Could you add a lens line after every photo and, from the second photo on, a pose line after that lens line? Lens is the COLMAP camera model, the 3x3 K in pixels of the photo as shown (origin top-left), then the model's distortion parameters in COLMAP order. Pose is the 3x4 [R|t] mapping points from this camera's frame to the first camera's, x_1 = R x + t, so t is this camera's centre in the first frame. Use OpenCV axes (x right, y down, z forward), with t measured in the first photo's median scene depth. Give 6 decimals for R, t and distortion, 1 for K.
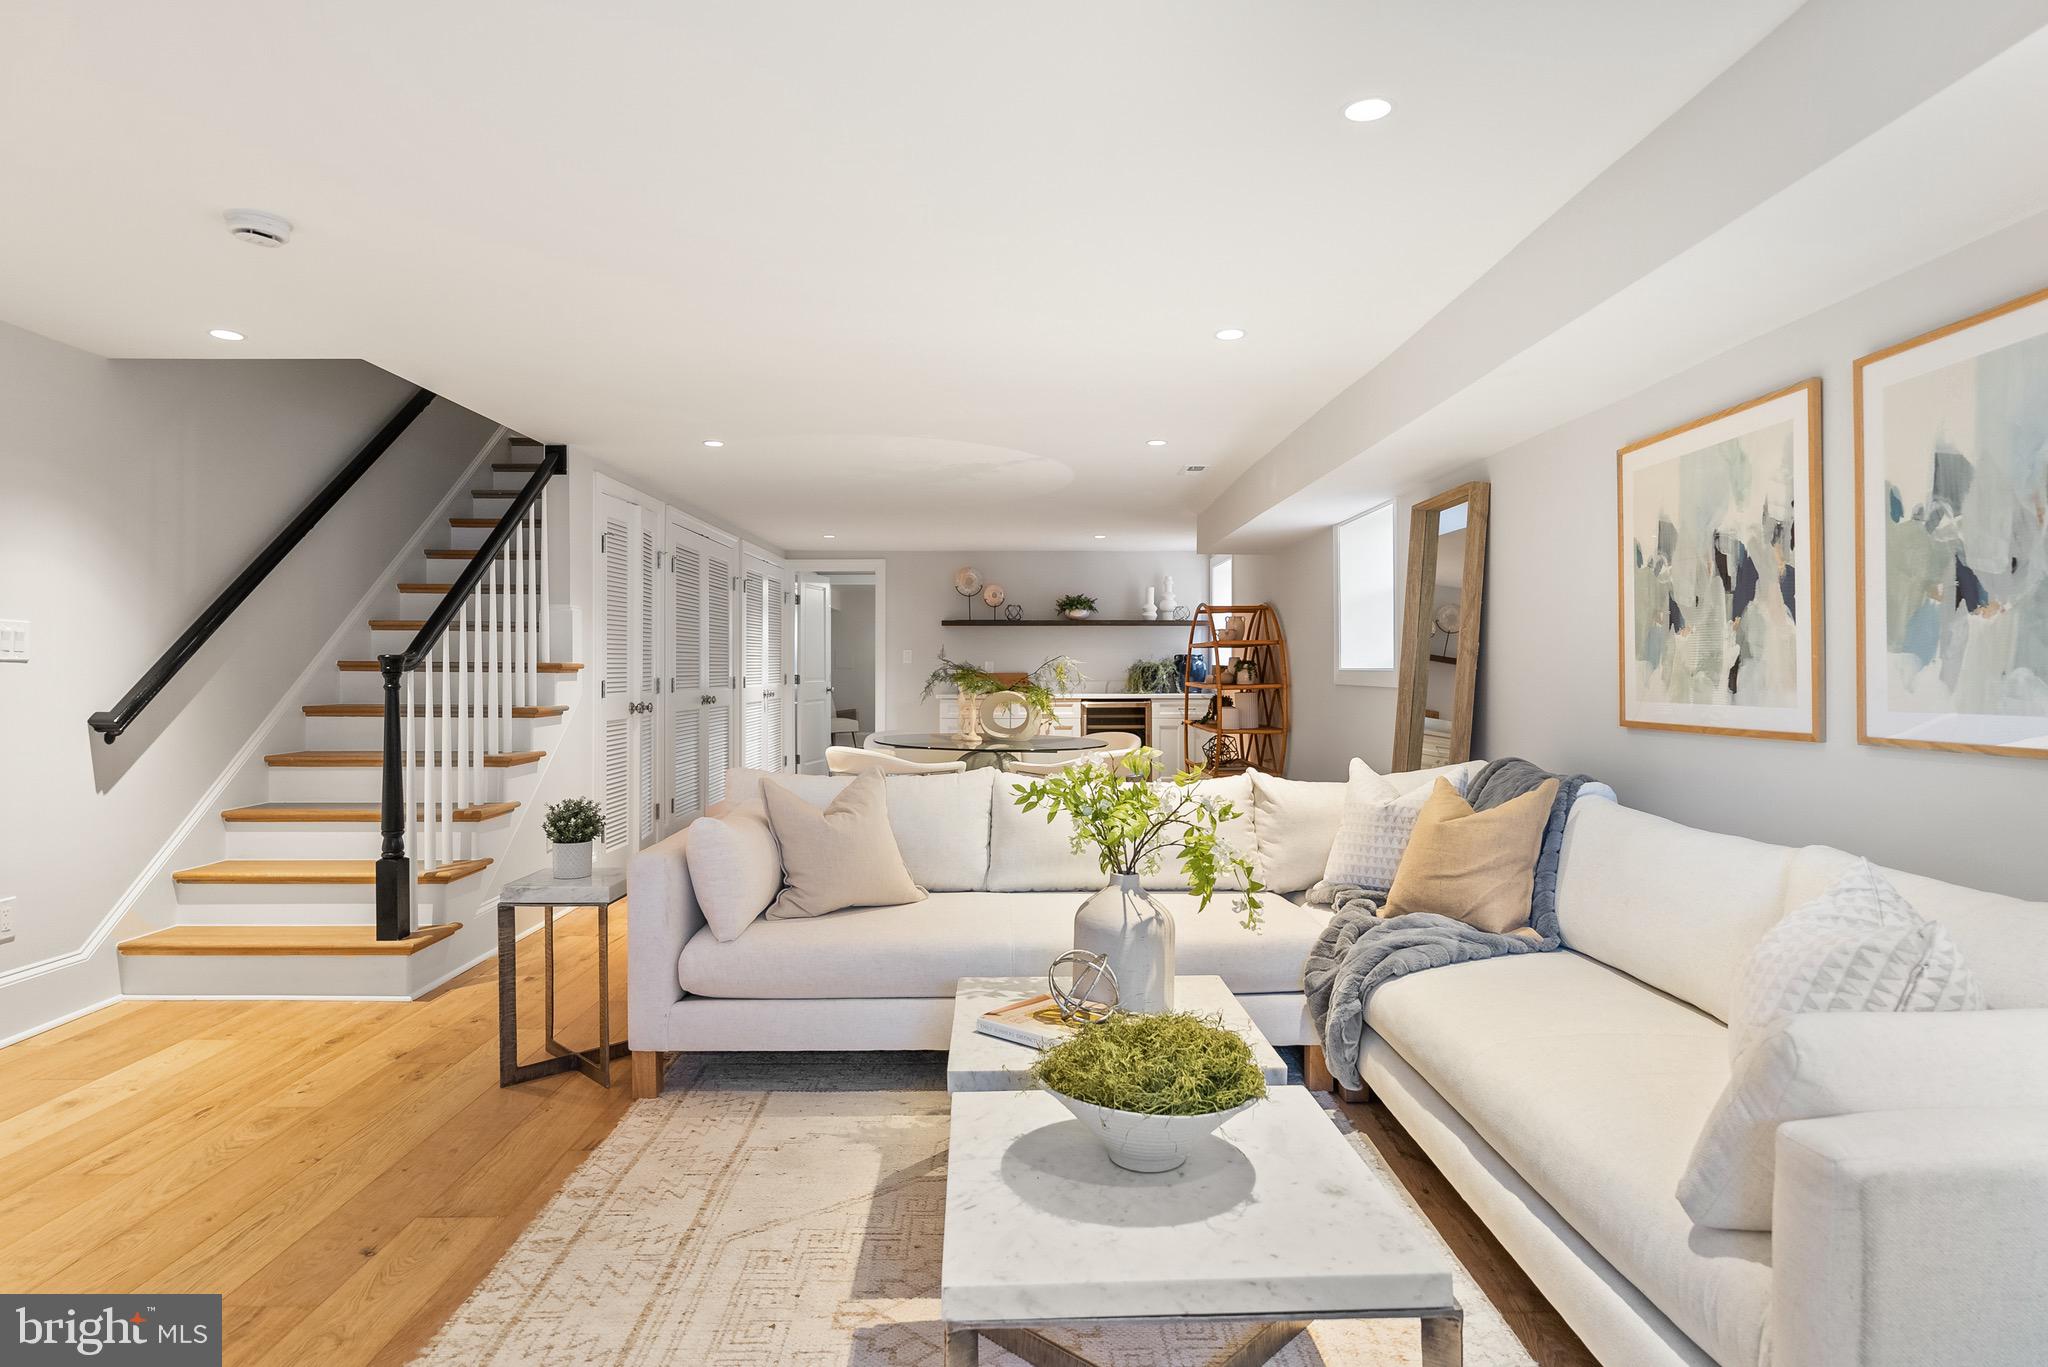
lens RADIAL K [[1141.1, 0, 1027.0], [0, 1141.1, 672.4], [0, 0, 1]] dist [-0.005719, 0.003017]
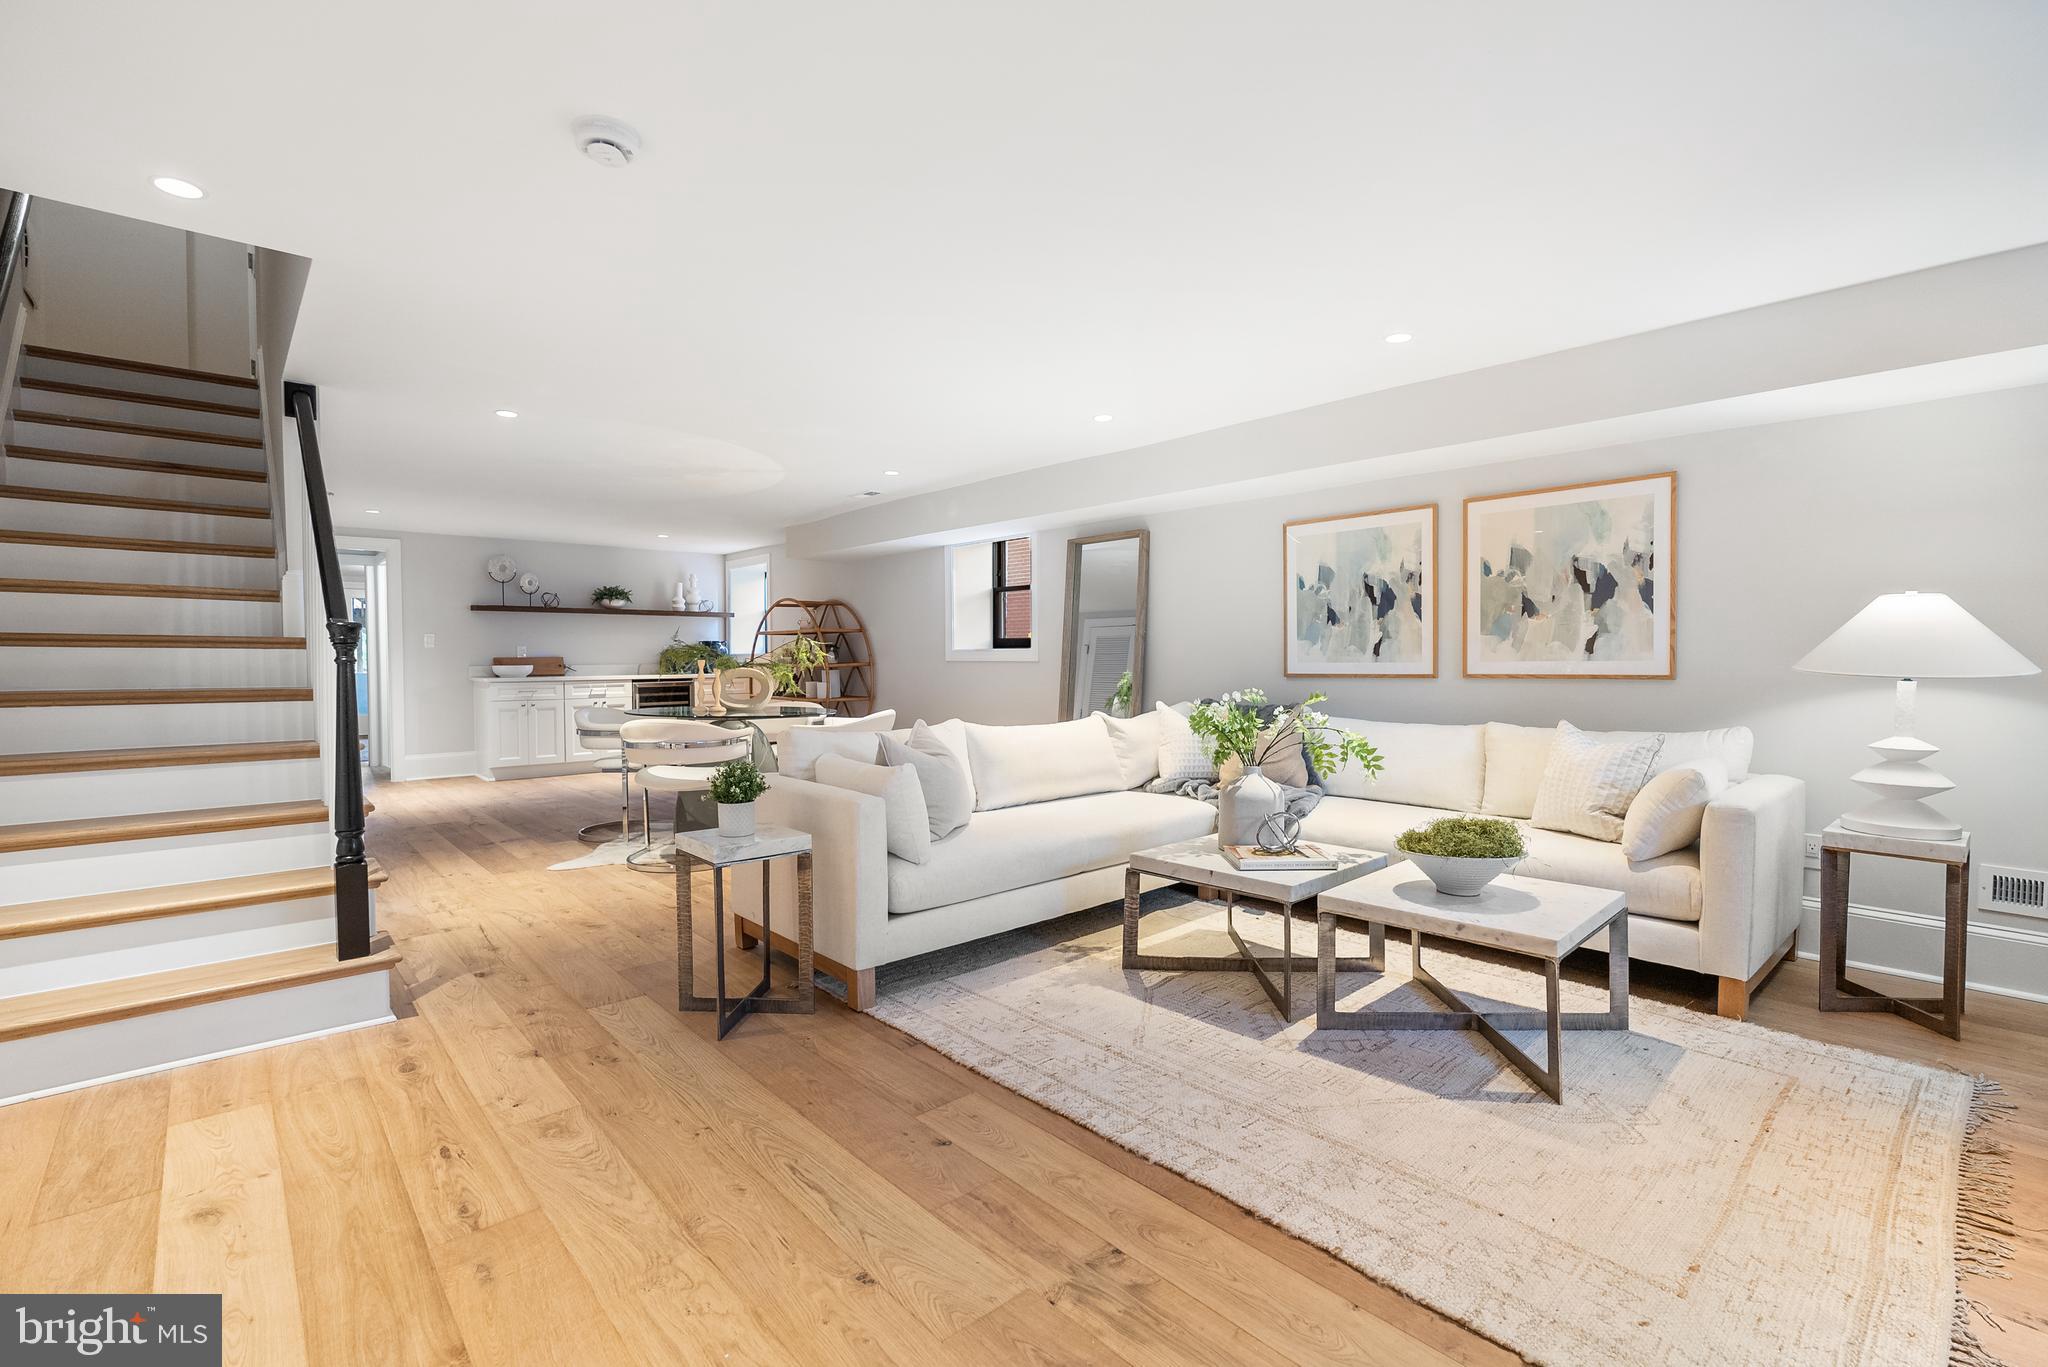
lens RADIAL K [[930.7, 0, 1022.1], [0, 930.7, 687.7], [0, 0, 1]] dist [-0.002102, 0.001848]
pose [[0.740039, -0.022980, 0.672171, -0.859752], [0.005213, 0.999582, 0.028434, 0.021779], [-0.672544, -0.017538, 0.739849, 0.202527]]
